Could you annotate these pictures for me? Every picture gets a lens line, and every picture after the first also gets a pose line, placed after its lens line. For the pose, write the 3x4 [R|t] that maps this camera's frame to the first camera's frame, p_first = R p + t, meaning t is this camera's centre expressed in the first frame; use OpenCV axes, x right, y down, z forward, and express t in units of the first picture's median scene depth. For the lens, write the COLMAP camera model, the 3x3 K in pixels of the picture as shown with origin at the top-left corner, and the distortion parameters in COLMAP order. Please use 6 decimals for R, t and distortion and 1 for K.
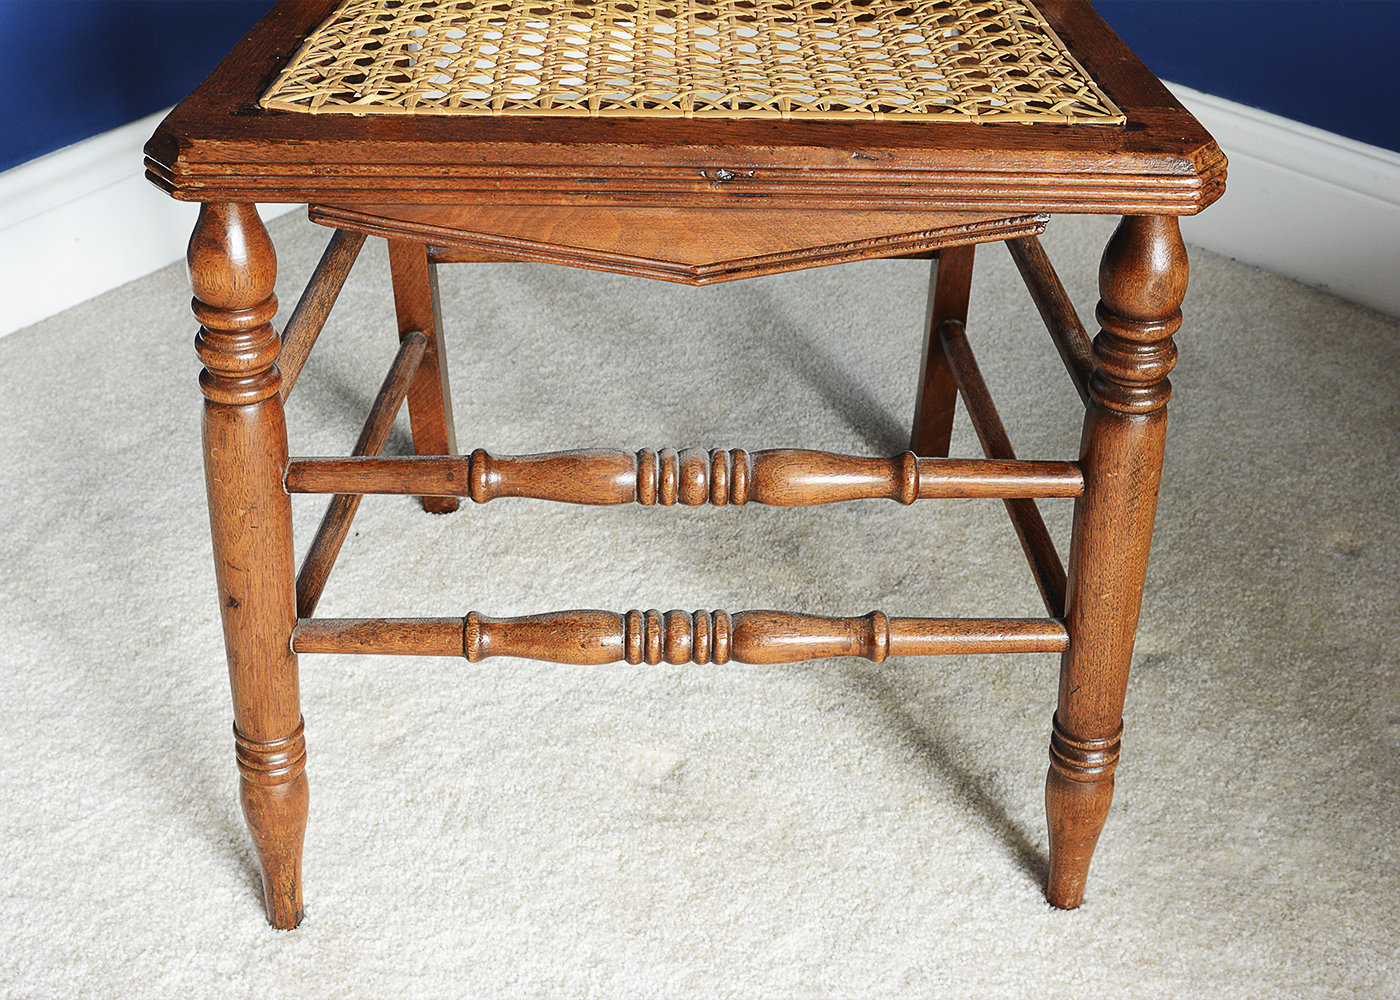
lens RADIAL K [[2066.7, 0, 697.9], [0, 2066.7, 448.7], [0, 0, 1]] dist [-0.151101, 0.067708]
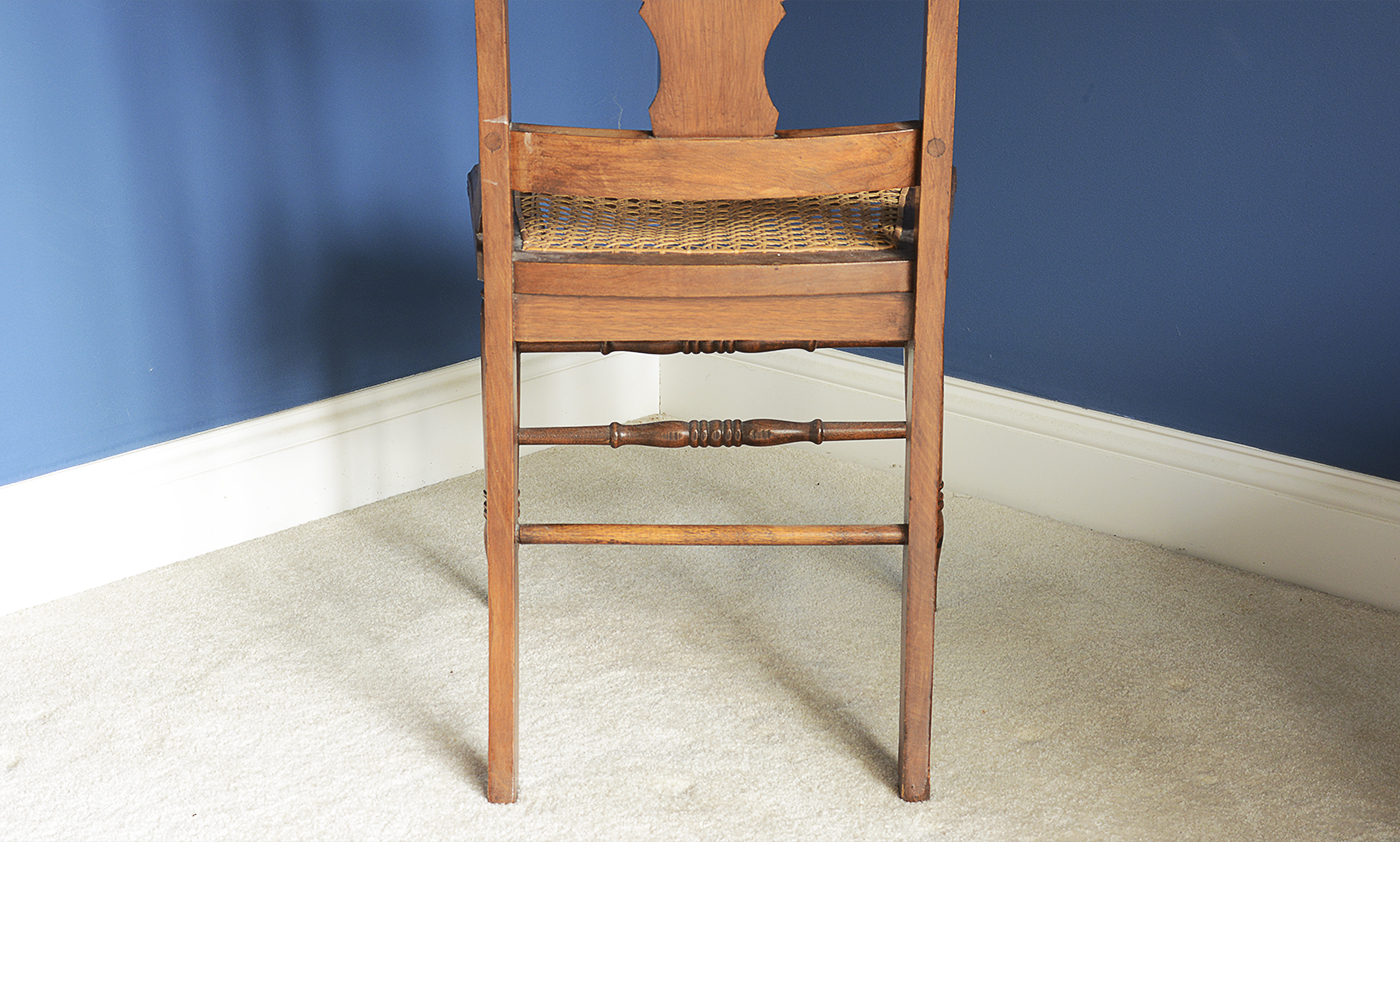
lens RADIAL K [[2274.3, 0, 701.6], [0, 2274.3, 397.3], [0, 0, 1]] dist [-0.143709, 0.065706]
pose [[0.999787, 0.017835, 0.010371, -0.022038], [-0.014104, 0.957731, -0.287320, 0.335284], [-0.015056, 0.287113, 0.957778, -0.552300]]
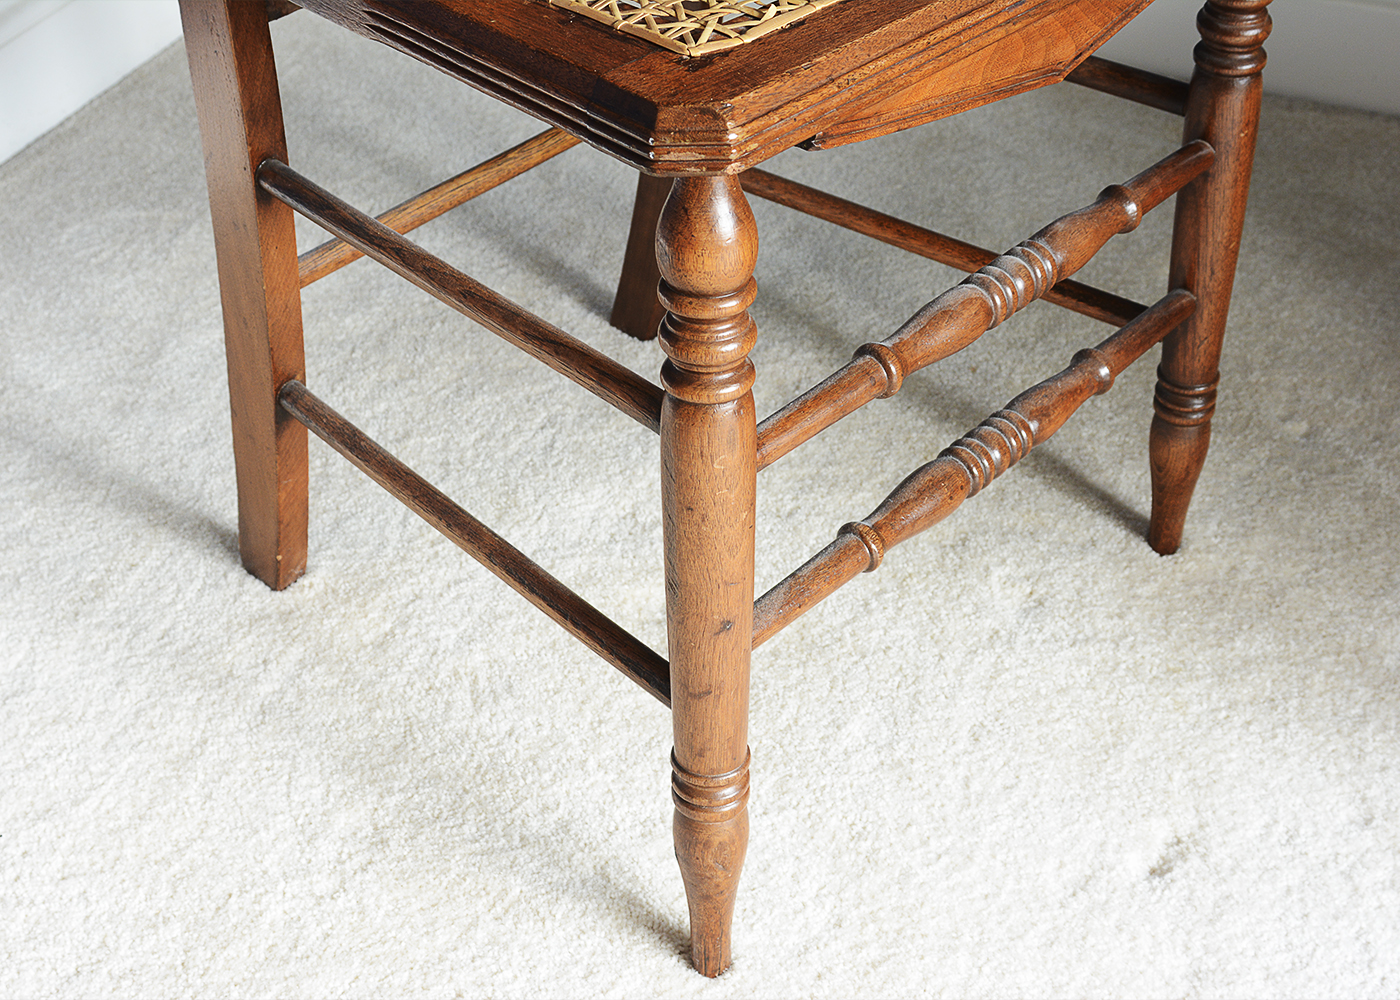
lens RADIAL K [[2066.7, 0, 697.9], [0, 2066.7, 448.7], [0, 0, 1]] dist [-0.151101, 0.067708]
pose [[0.952495, -0.200201, 0.229508, -0.210321], [0.186541, 0.979187, 0.079973, 0.003520], [-0.240742, -0.033361, 0.970016, 0.013191]]
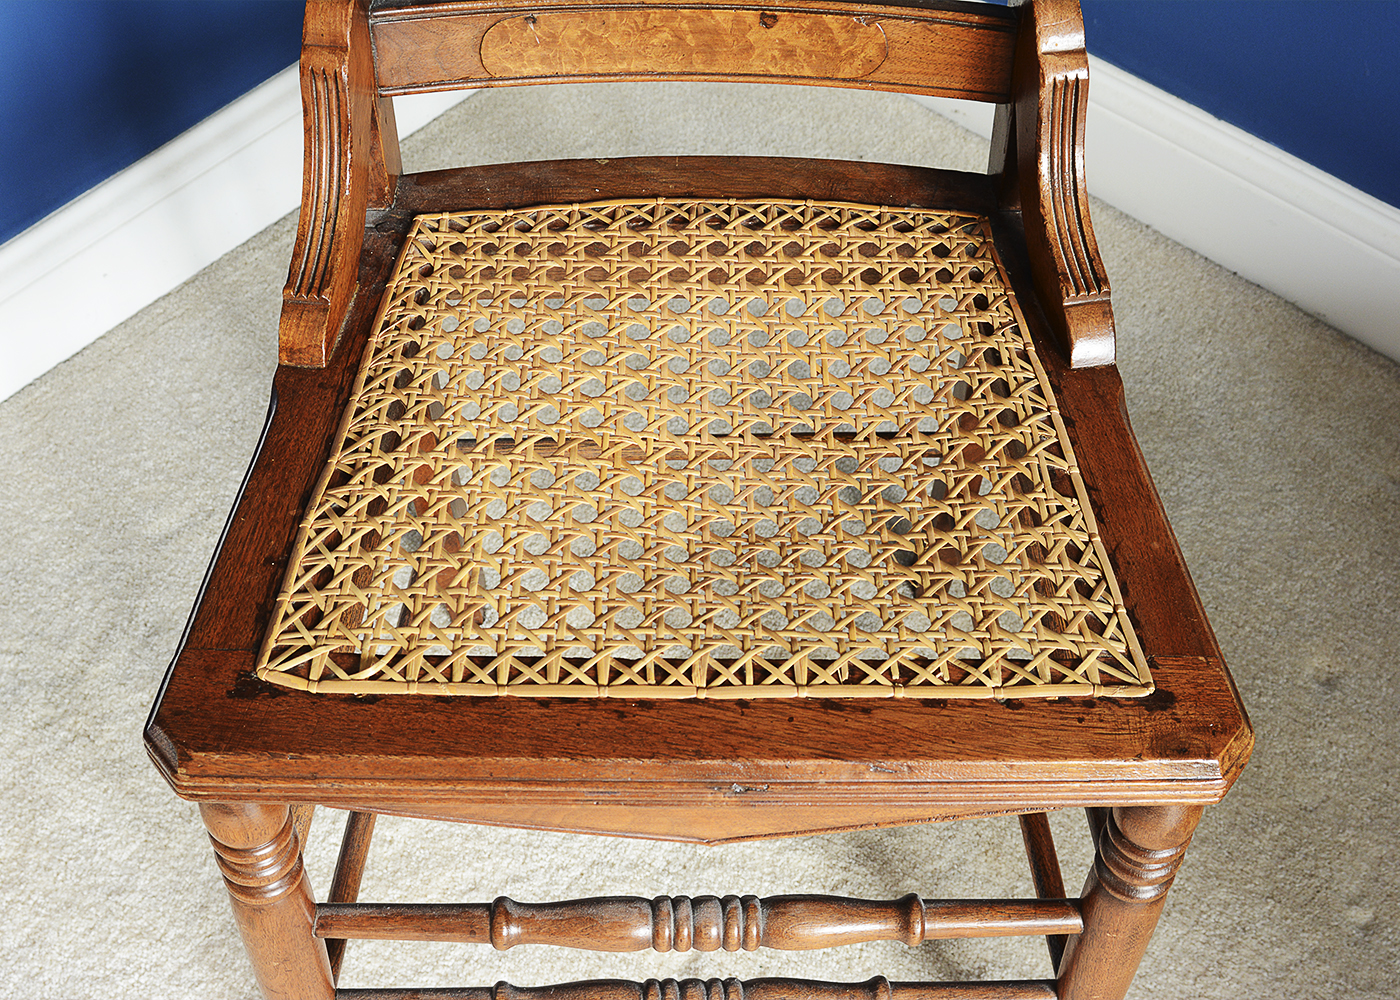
lens RADIAL K [[1829.9, 0, 695.9], [0, 1829.9, 473.8], [0, 0, 1]] dist [-0.160437, 0.070903]
pose [[0.999953, -0.001163, -0.009635, 0.000991], [0.003825, 0.959652, 0.281166, -0.352662], [0.008919, -0.281189, 0.959611, 0.147067]]
